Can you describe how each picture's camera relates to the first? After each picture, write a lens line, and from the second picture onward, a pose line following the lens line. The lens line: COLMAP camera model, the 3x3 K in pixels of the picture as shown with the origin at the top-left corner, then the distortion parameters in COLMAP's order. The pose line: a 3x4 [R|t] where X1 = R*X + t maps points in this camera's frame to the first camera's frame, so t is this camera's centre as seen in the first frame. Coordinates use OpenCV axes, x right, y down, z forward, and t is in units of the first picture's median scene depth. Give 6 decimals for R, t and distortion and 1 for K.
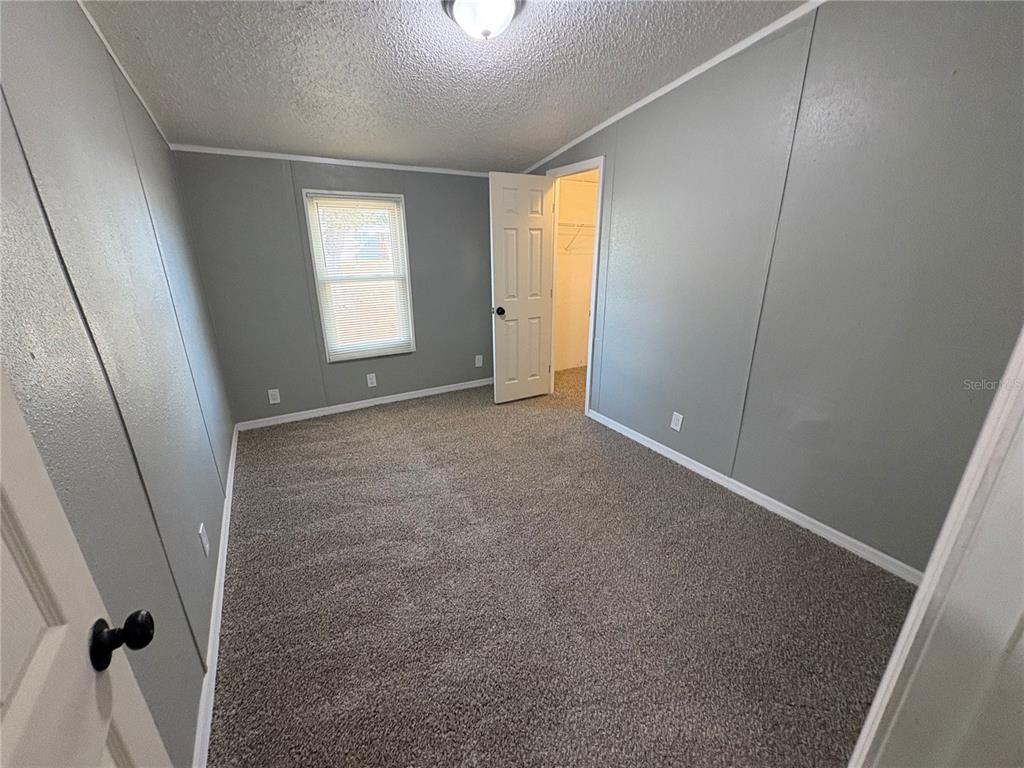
lens RADIAL K [[408.8, 0, 512.0], [0, 408.8, 384.0], [0, 0, 1]] dist [0.001154, 0.000397]
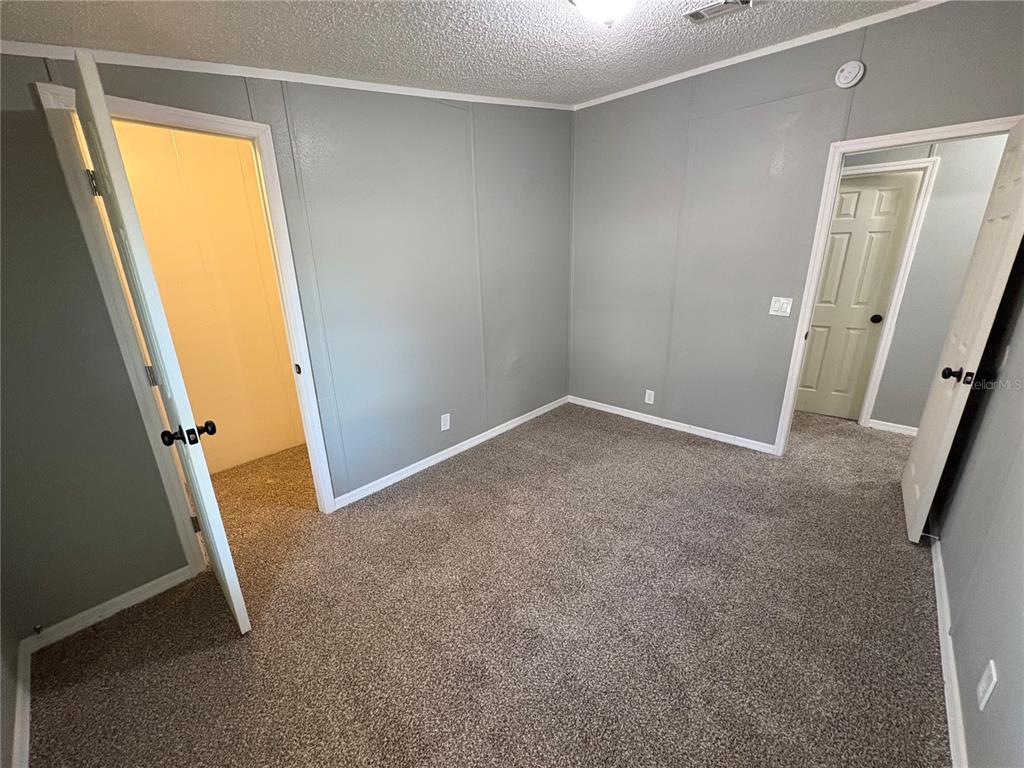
lens RADIAL K [[408.8, 0, 512.0], [0, 408.8, 384.0], [0, 0, 1]] dist [0.001154, 0.000397]
pose [[-0.297653, -0.278765, 0.913068, -0.687366], [0.326481, 0.869029, 0.371750, -0.384804], [-0.897113, 0.408752, -0.167658, 1.107479]]
